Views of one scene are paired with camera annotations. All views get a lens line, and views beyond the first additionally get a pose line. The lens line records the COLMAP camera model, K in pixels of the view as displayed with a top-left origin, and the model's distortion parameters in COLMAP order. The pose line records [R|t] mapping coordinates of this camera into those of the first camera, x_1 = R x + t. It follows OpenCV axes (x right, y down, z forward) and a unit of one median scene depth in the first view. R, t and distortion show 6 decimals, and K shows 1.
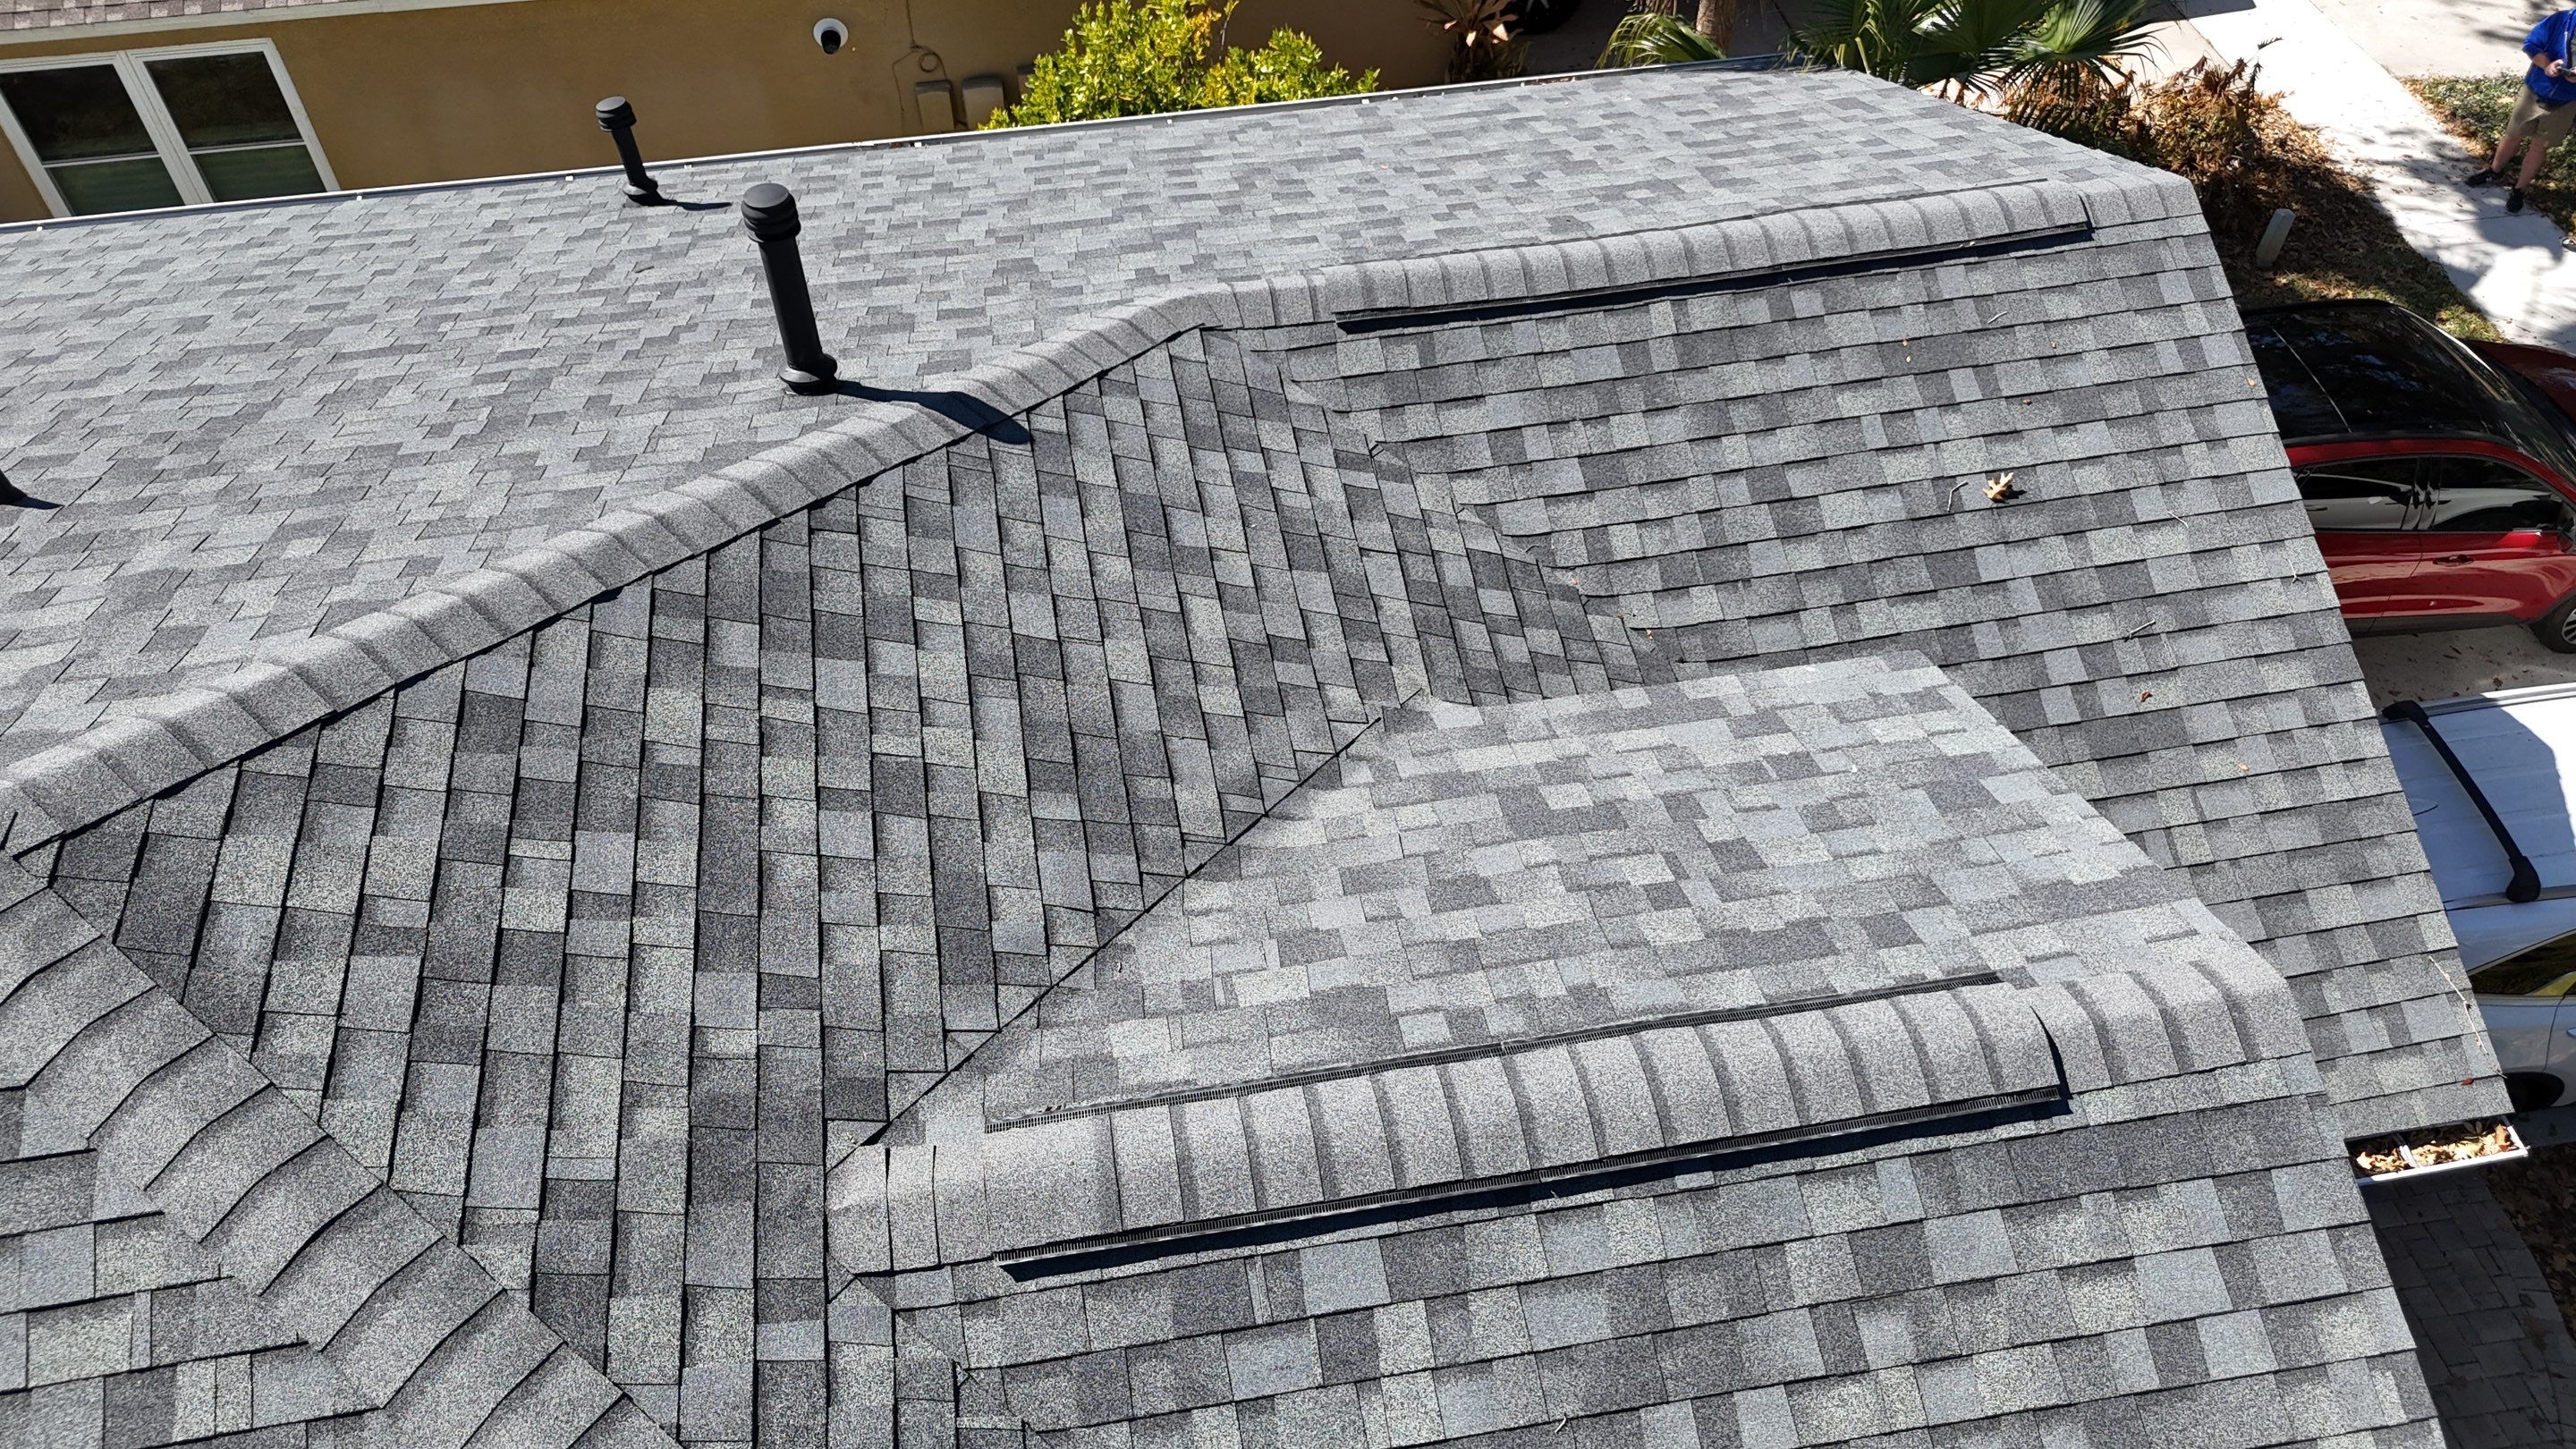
lens RADIAL K [[1906.9, 0, 1283.6], [0, 1906.9, 705.0], [0, 0, 1]] dist [0.062443, -0.059340]
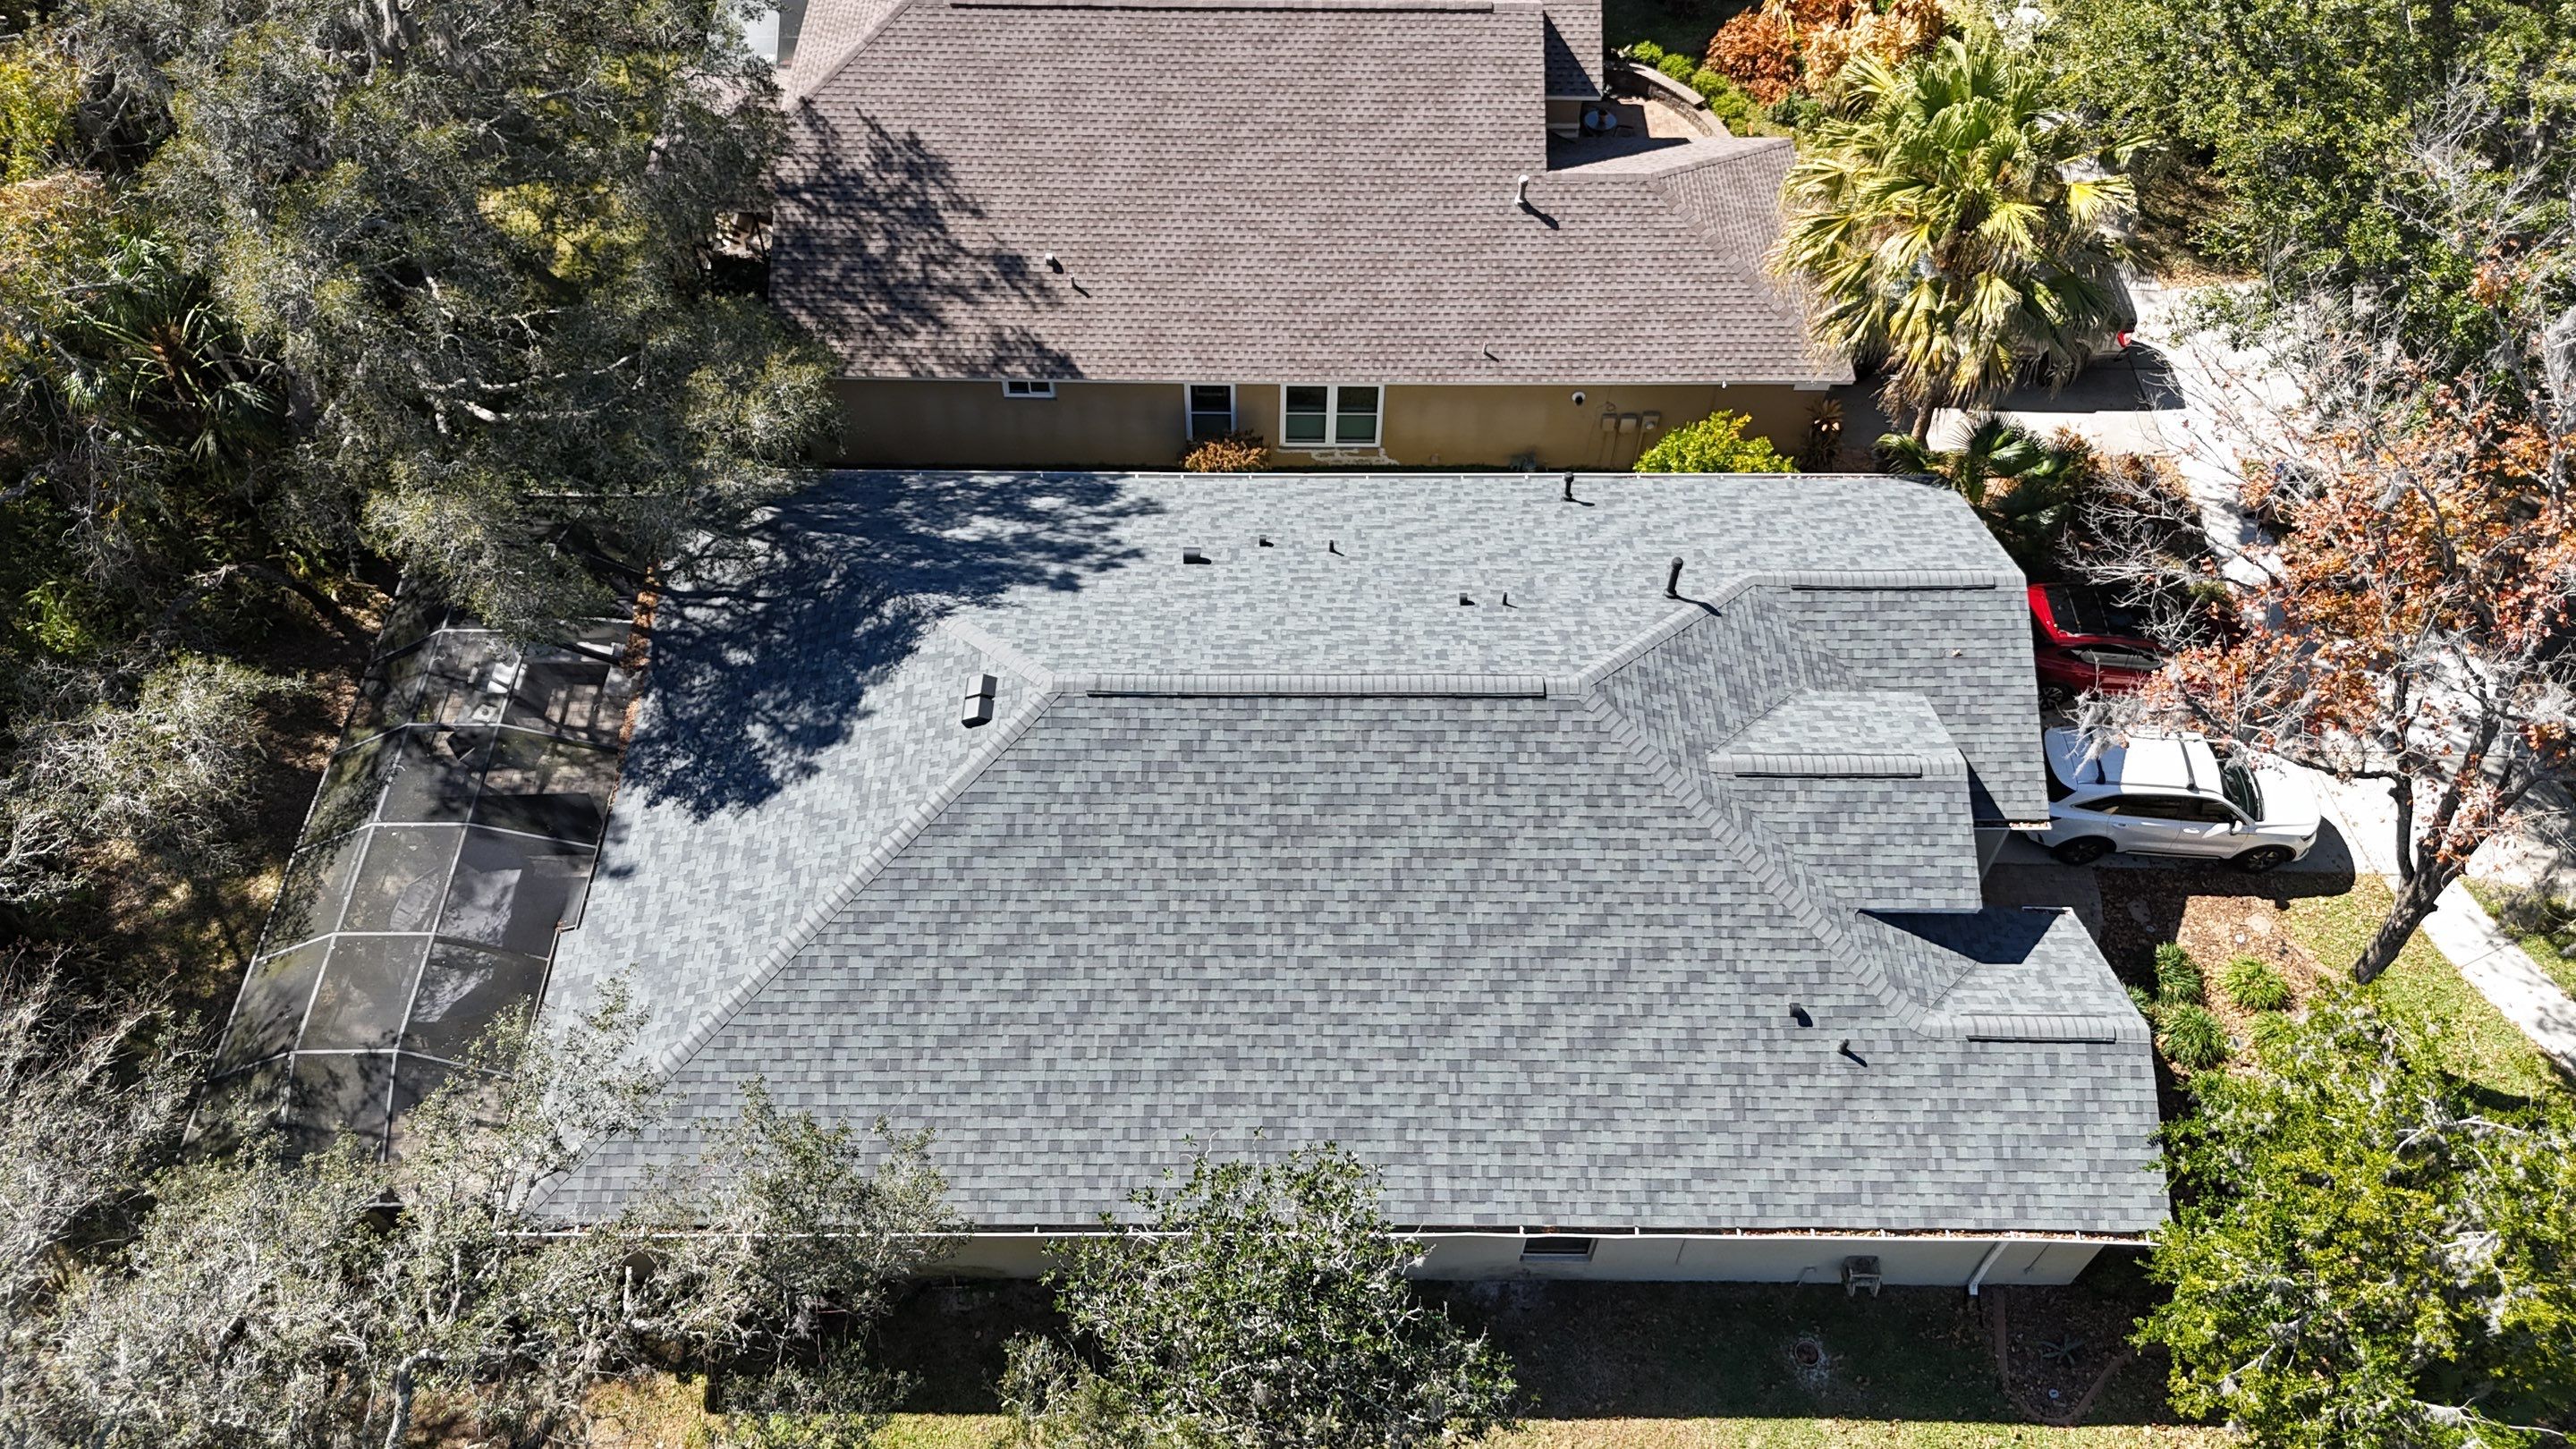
lens RADIAL K [[1889.9, 0, 1277.1], [0, 1889.9, 704.7], [0, 0, 1]] dist [0.148969, -0.355723]
pose [[0.985673, 0.139873, -0.094252, -0.790386], [-0.134409, 0.988982, 0.062045, -0.081790], [0.101892, -0.048487, 0.993613, -3.908937]]
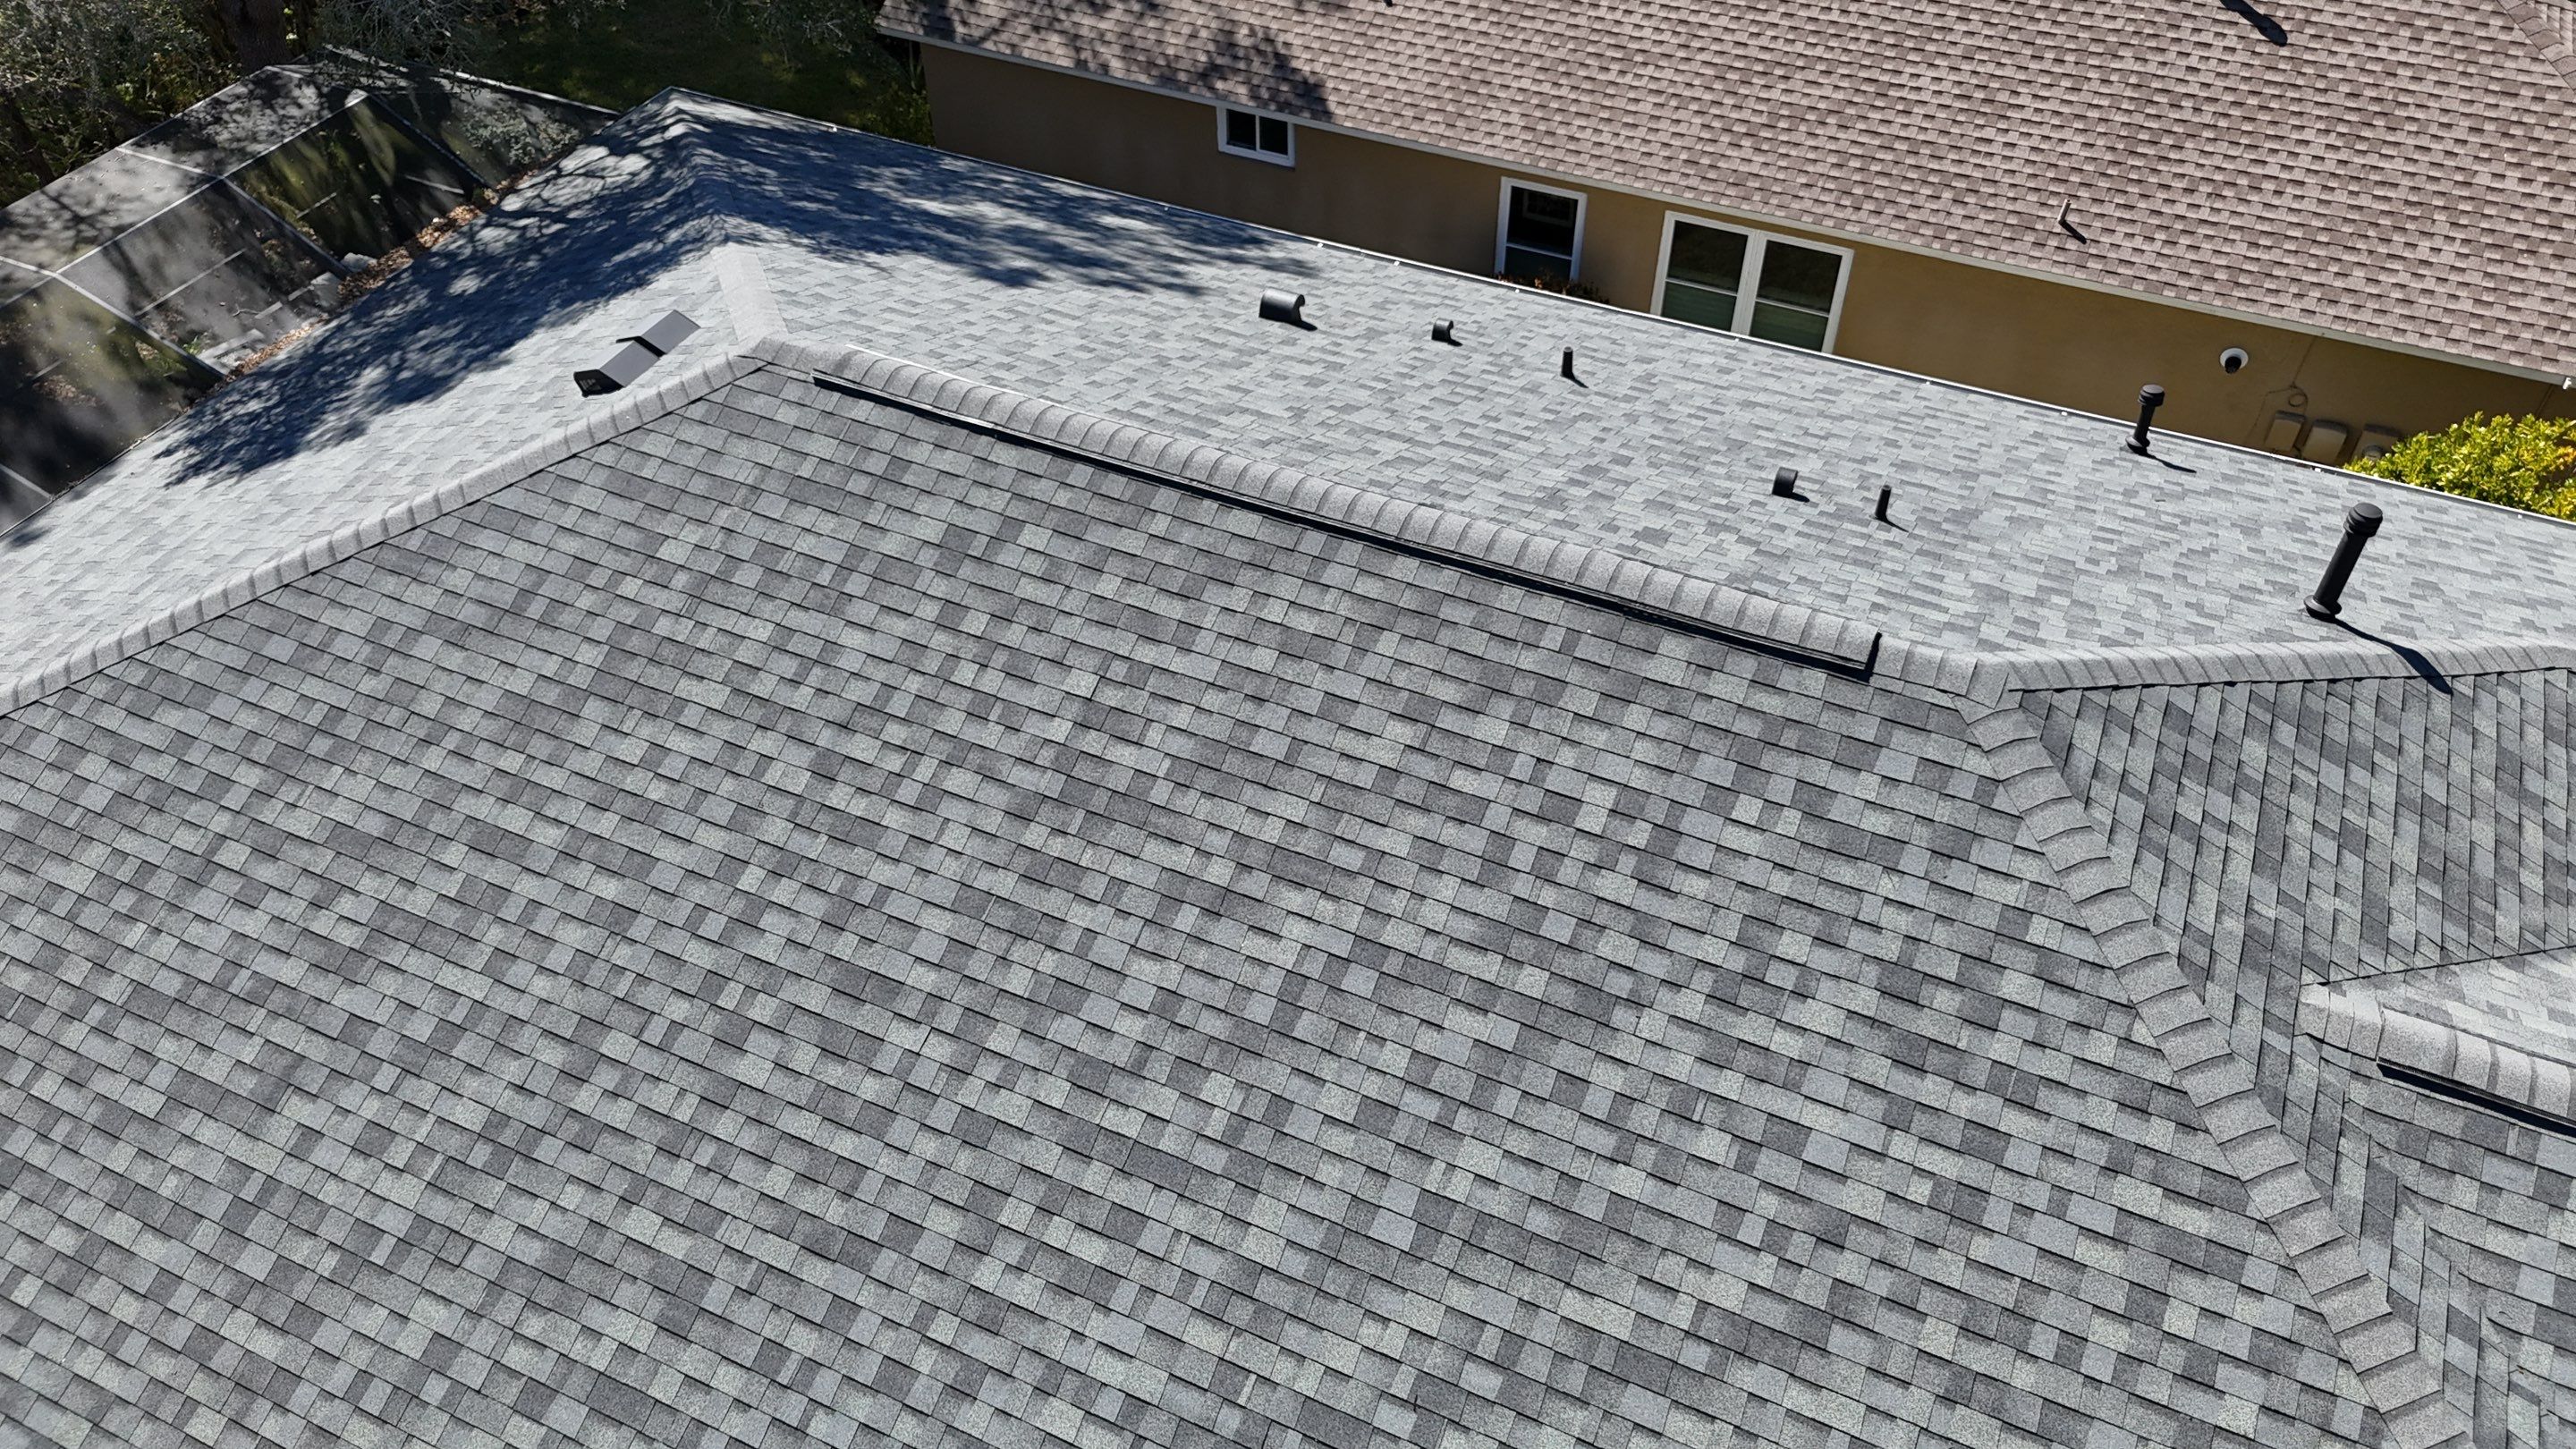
lens RADIAL K [[1906.9, 0, 1283.6], [0, 1906.9, 705.0], [0, 0, 1]] dist [0.062443, -0.059340]
pose [[0.822256, 0.392096, -0.412501, -0.304481], [-0.425302, 0.904966, 0.012428, 0.313491], [0.378172, 0.165218, 0.910873, -1.012193]]
